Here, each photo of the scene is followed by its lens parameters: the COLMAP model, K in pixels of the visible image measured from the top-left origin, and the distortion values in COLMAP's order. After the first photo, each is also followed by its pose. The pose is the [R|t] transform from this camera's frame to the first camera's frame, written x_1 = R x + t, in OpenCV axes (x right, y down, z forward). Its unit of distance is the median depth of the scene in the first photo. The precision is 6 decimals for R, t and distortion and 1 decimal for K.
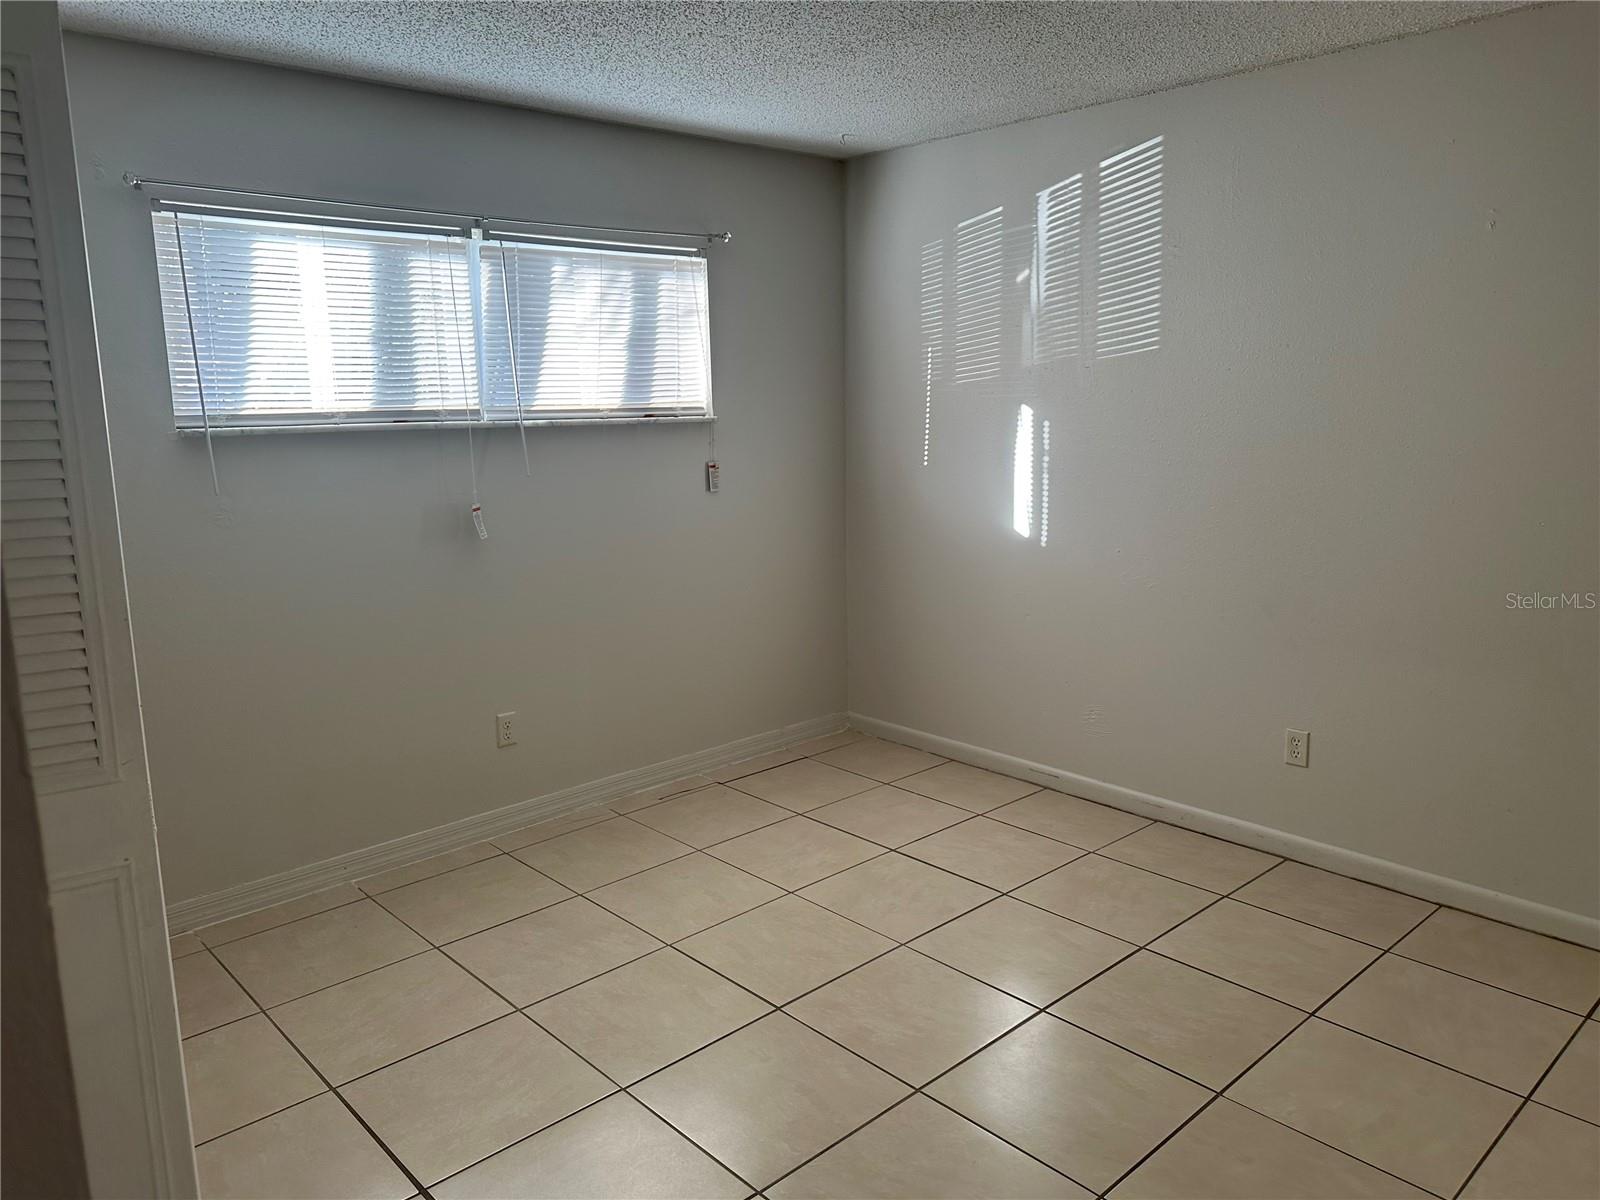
lens RADIAL K [[1132.2, 0, 800.0], [0, 1132.2, 600.0], [0, 0, 1]] dist [0.130973, -0.212399]
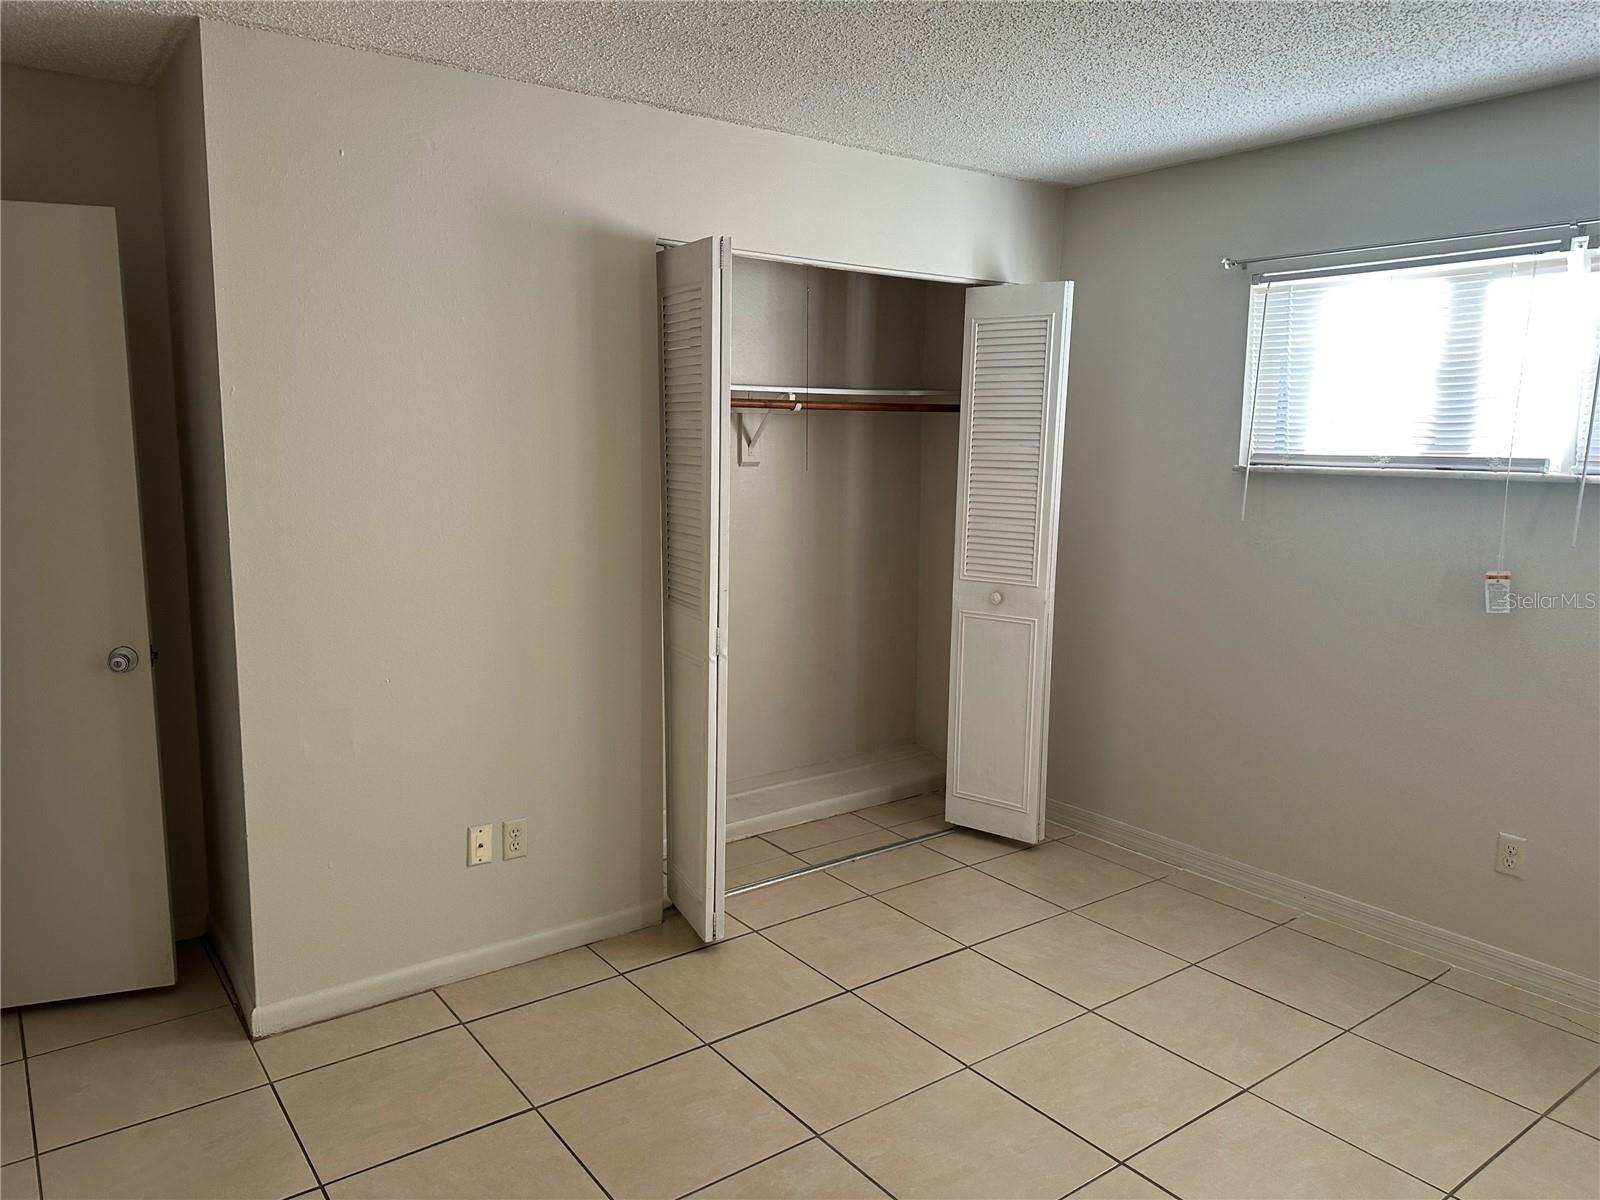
lens RADIAL K [[1128.0, 0, 800.0], [0, 1128.0, 600.0], [0, 0, 1]] dist [0.001556, 0.001828]
pose [[-0.109339, 0.159592, -0.981109, 0.616074], [-0.185817, 0.966346, 0.177899, -0.121910], [0.976482, 0.201758, -0.076004, 0.603841]]
